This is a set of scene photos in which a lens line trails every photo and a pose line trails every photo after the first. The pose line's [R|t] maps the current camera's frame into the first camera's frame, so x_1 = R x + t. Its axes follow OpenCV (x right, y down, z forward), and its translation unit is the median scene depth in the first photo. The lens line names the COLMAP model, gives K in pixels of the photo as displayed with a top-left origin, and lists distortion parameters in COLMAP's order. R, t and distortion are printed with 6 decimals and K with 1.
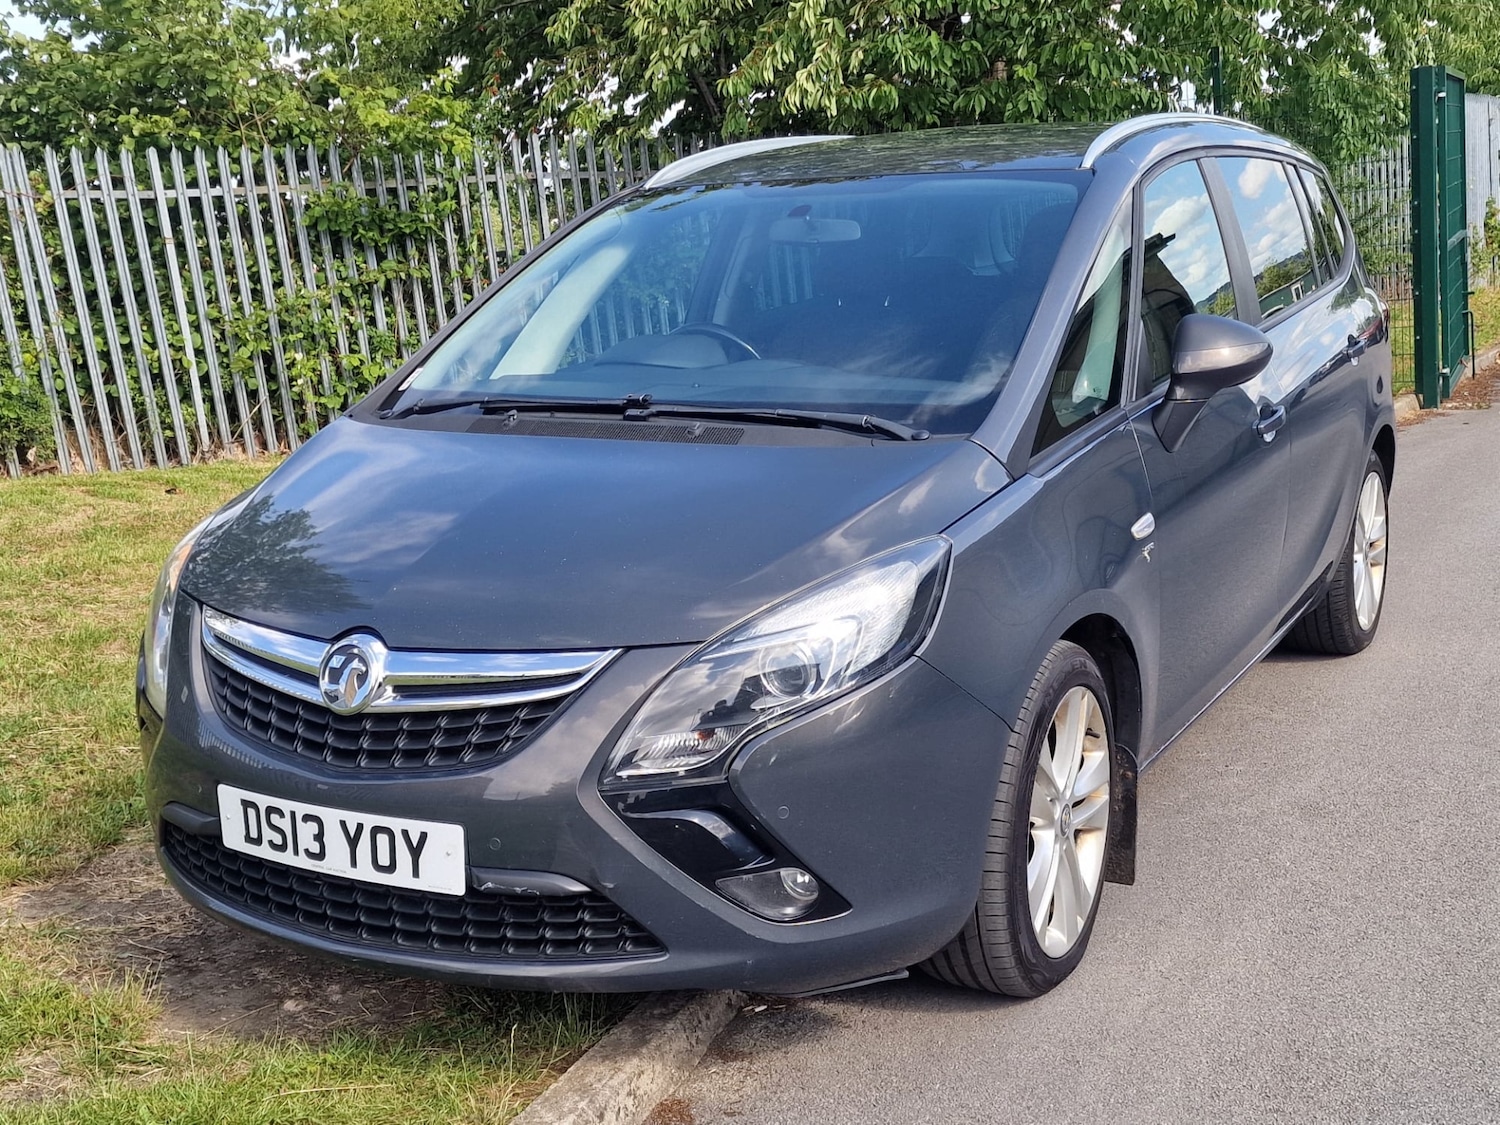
lens RADIAL K [[1778.6, 0, 733.4], [0, 1778.6, 552.8], [0, 0, 1]] dist [0.069184, 0.000000]
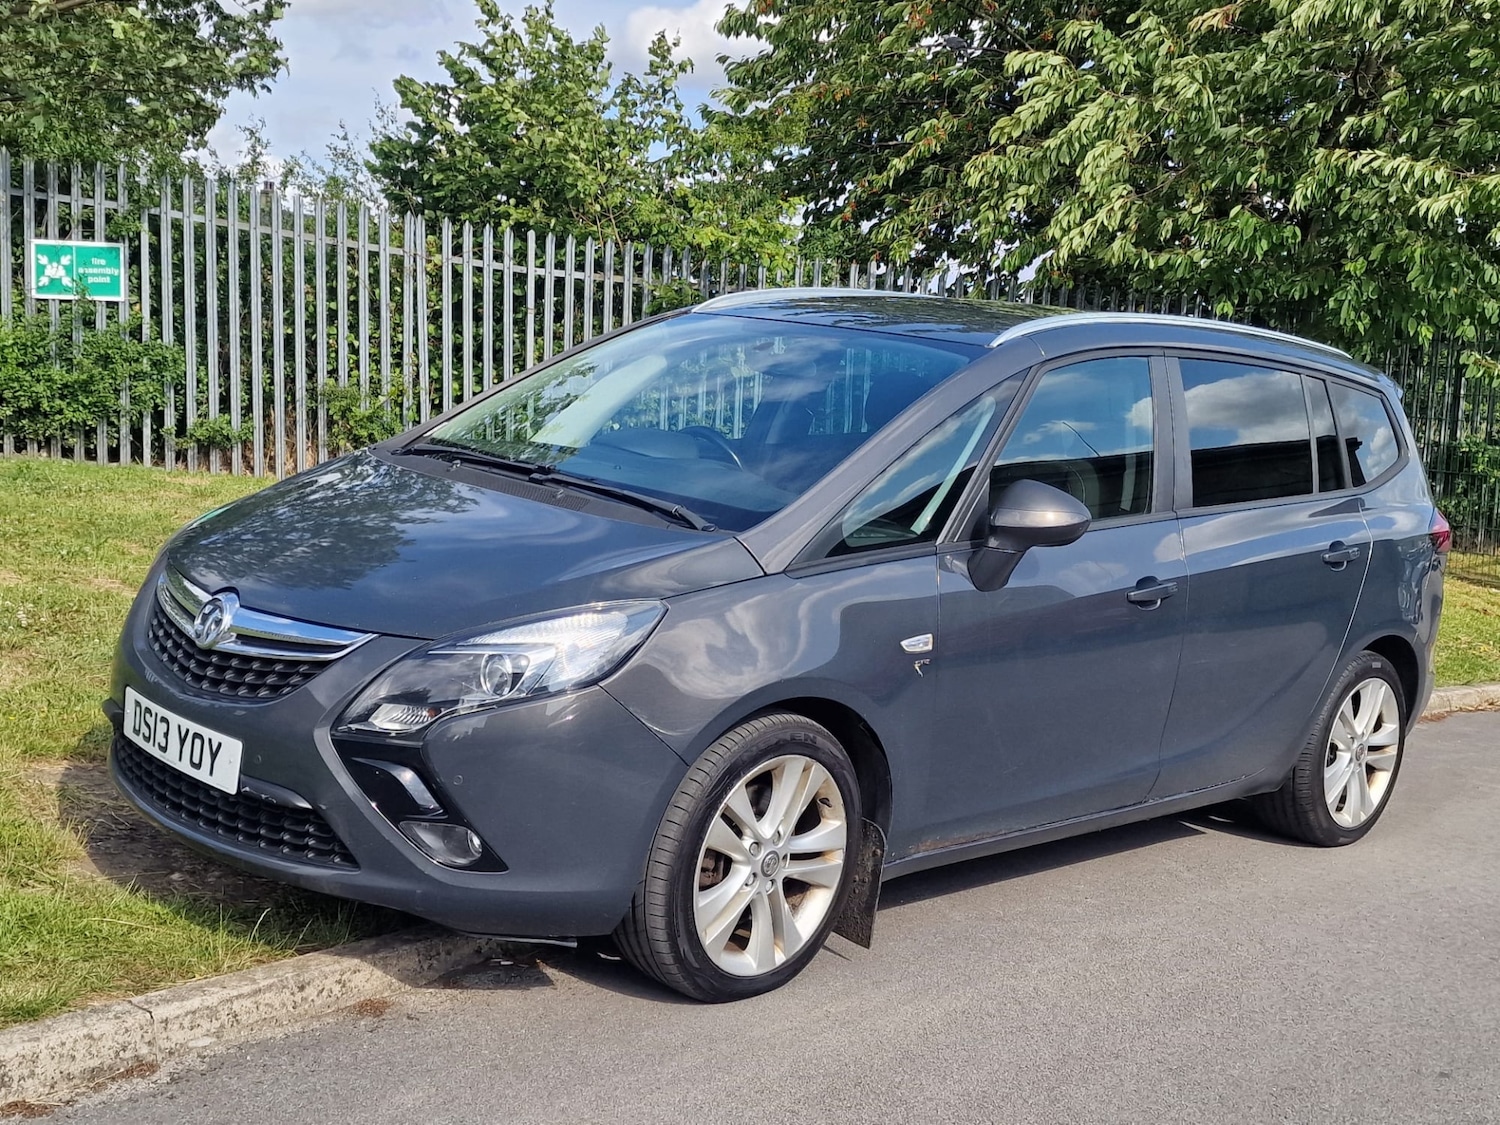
lens RADIAL K [[1777.9, 0, 732.1], [0, 1777.9, 514.6], [0, 0, 1]] dist [0.067260, 0.000000]
pose [[0.951594, 0.171833, -0.254839, 0.422778], [-0.193472, 0.979130, -0.062236, -0.001131], [0.238826, 0.108528, 0.964979, -0.186118]]
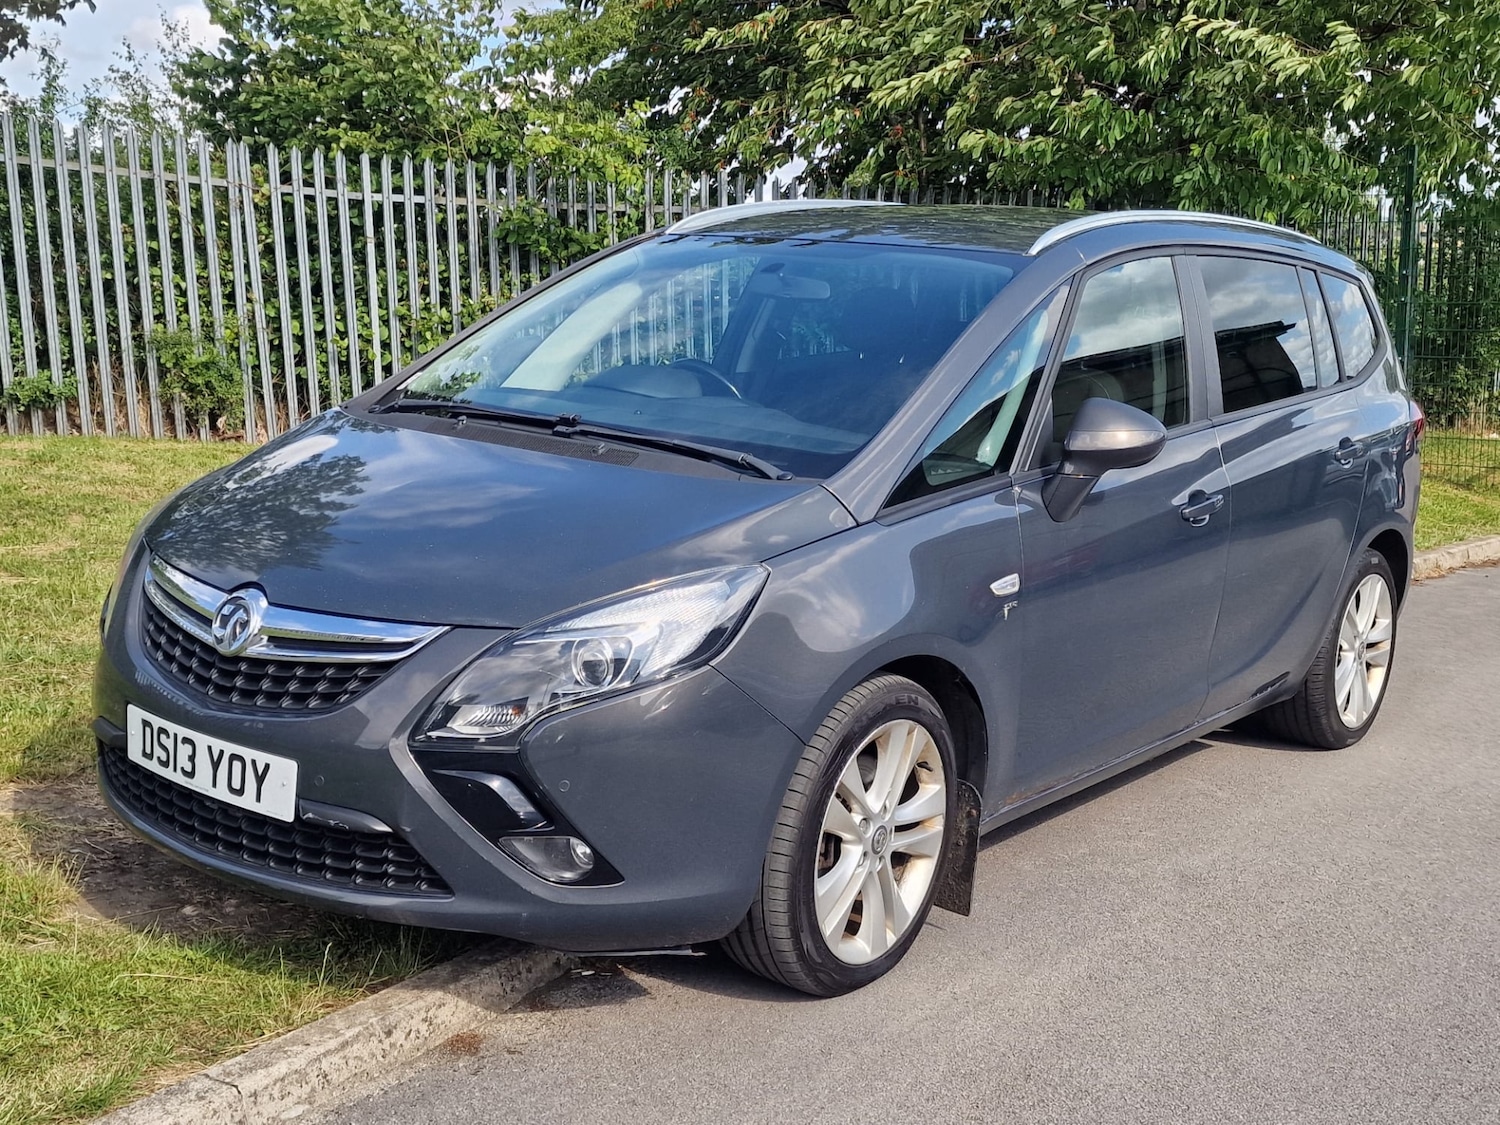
lens RADIAL K [[1778.6, 0, 740.8], [0, 1778.6, 523.1], [0, 0, 1]] dist [0.069184, 0.000000]
pose [[0.984988, 0.115798, -0.128022, 0.217618], [-0.120477, 0.992280, -0.029409, -0.000887], [0.123629, 0.044391, 0.991335, -0.100895]]
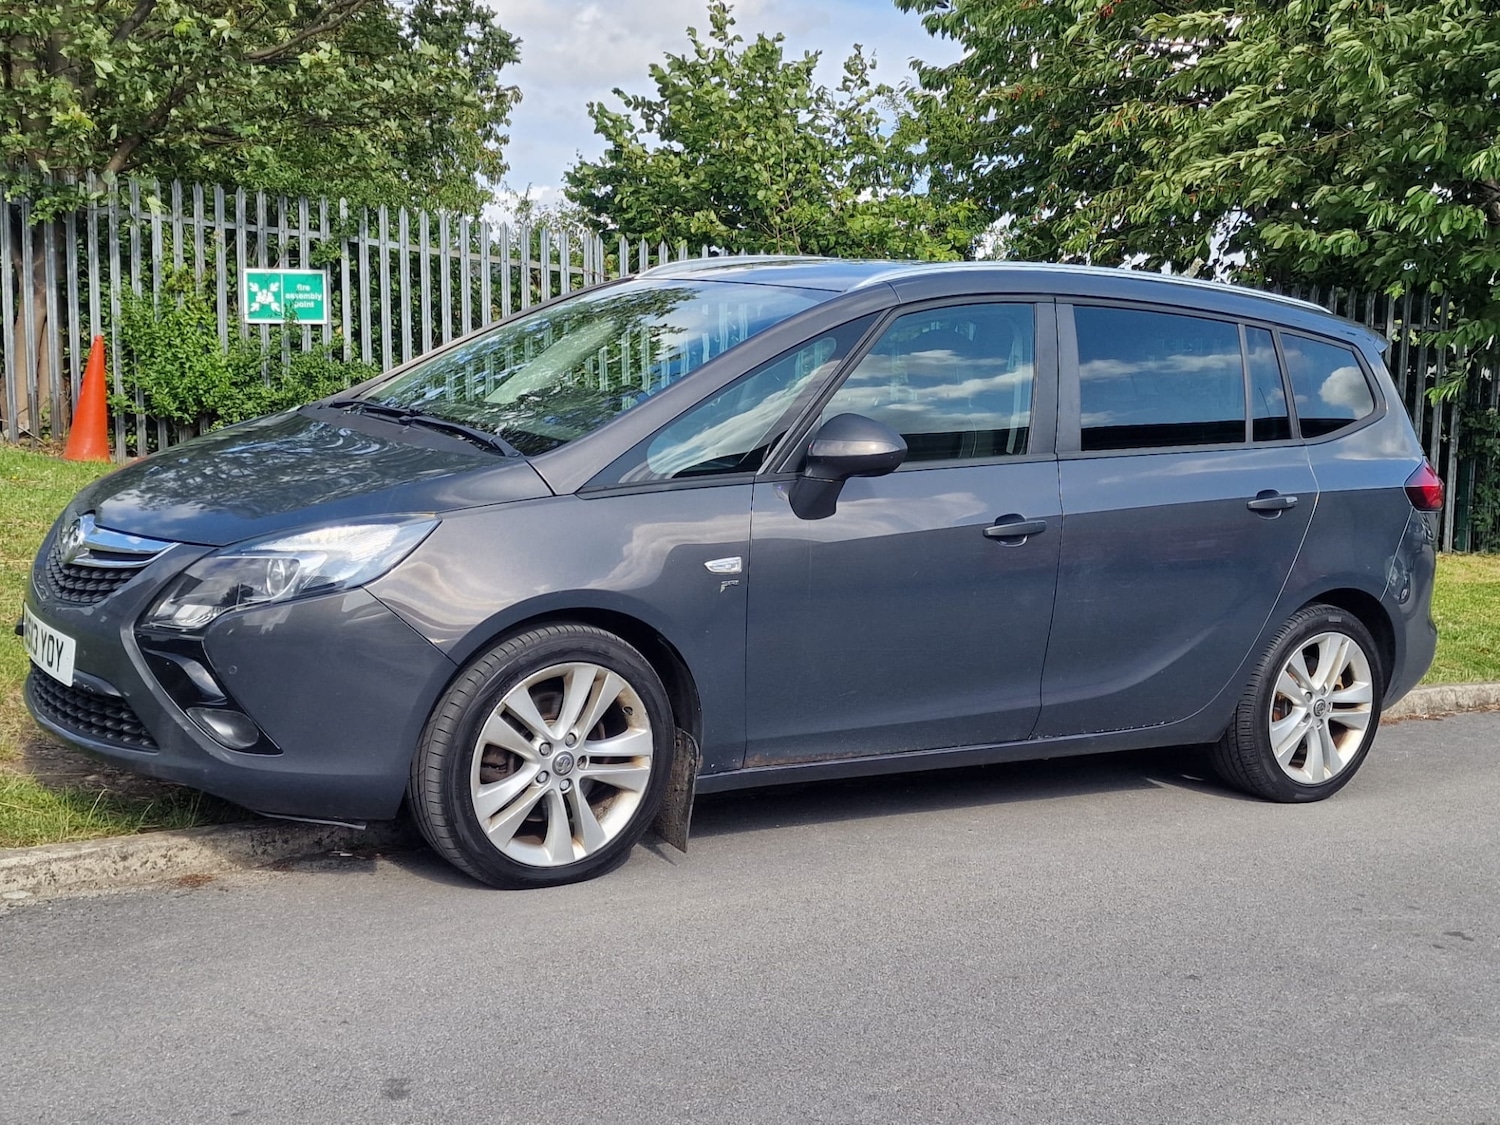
lens RADIAL K [[1777.9, 0, 758.5], [0, 1777.9, 559.2], [0, 0, 1]] dist [0.067260, 0.000000]
pose [[0.892819, 0.168009, -0.417909, 0.818741], [-0.197053, 0.980021, -0.026992, 0.010906], [0.405025, 0.106449, 0.908088, -0.126374]]
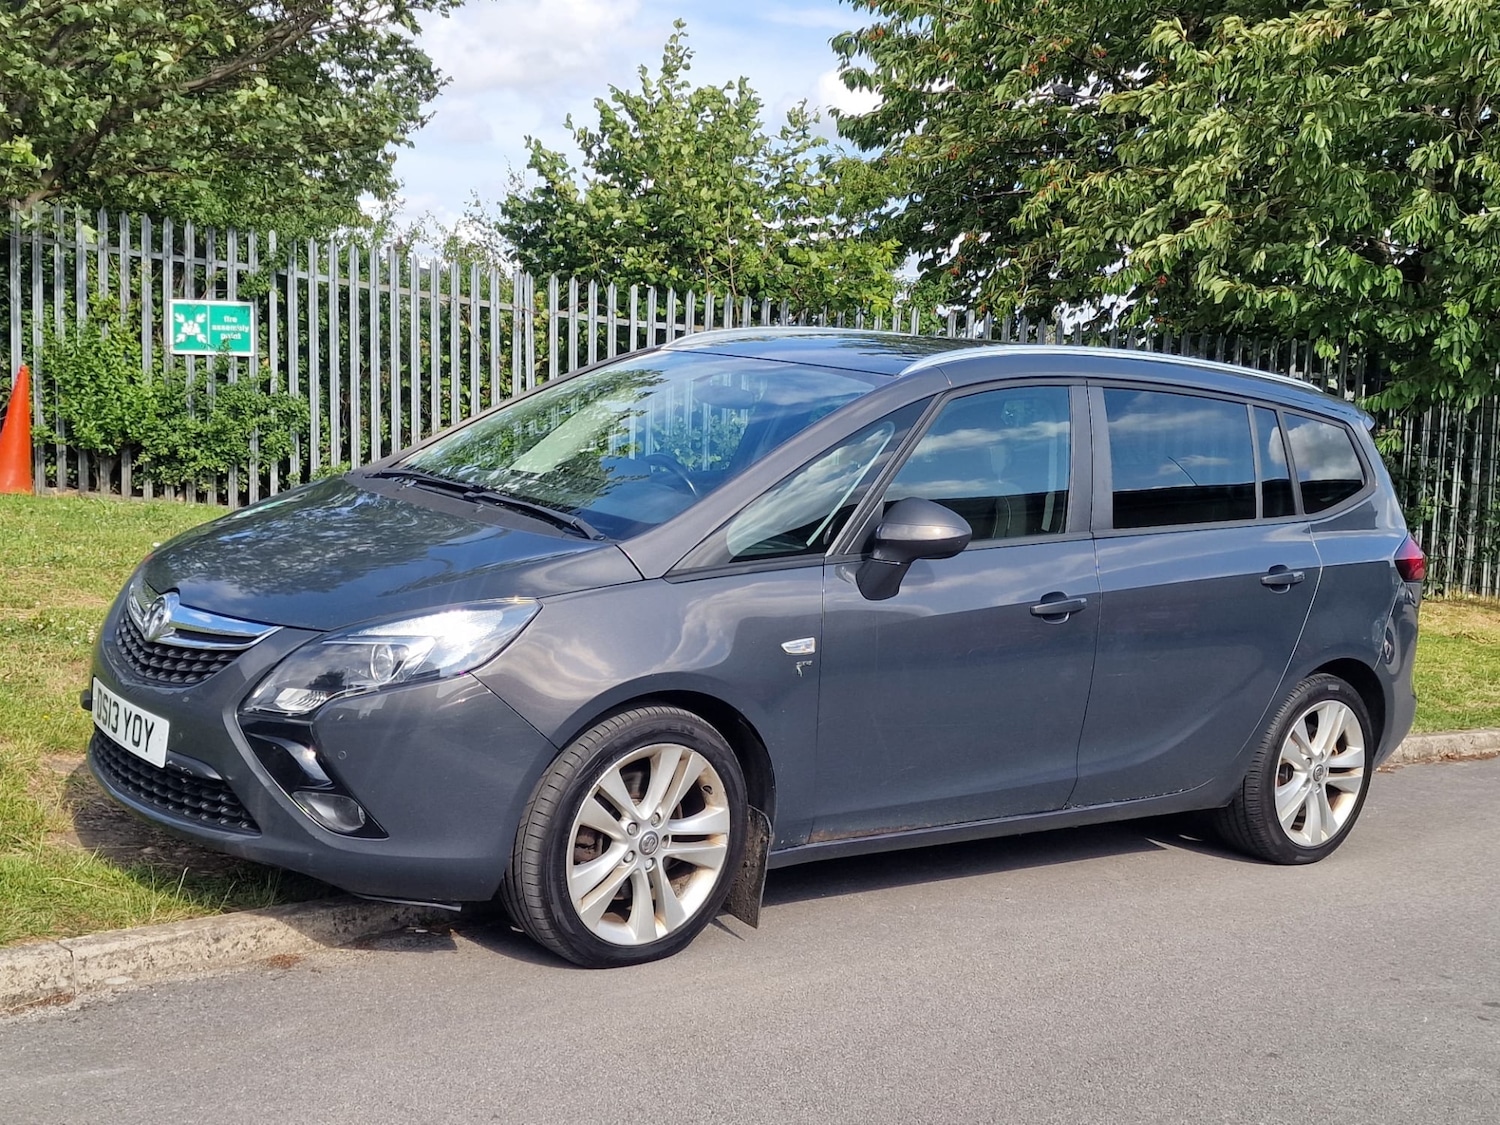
lens RADIAL K [[1777.9, 0, 729.5], [0, 1777.9, 537.5], [0, 0, 1]] dist [0.067260, 0.000000]
pose [[0.917176, 0.168562, -0.361074, 0.670216], [-0.203335, 0.977252, -0.060284, -0.003885], [0.342699, 0.128710, 0.930586, -0.226820]]
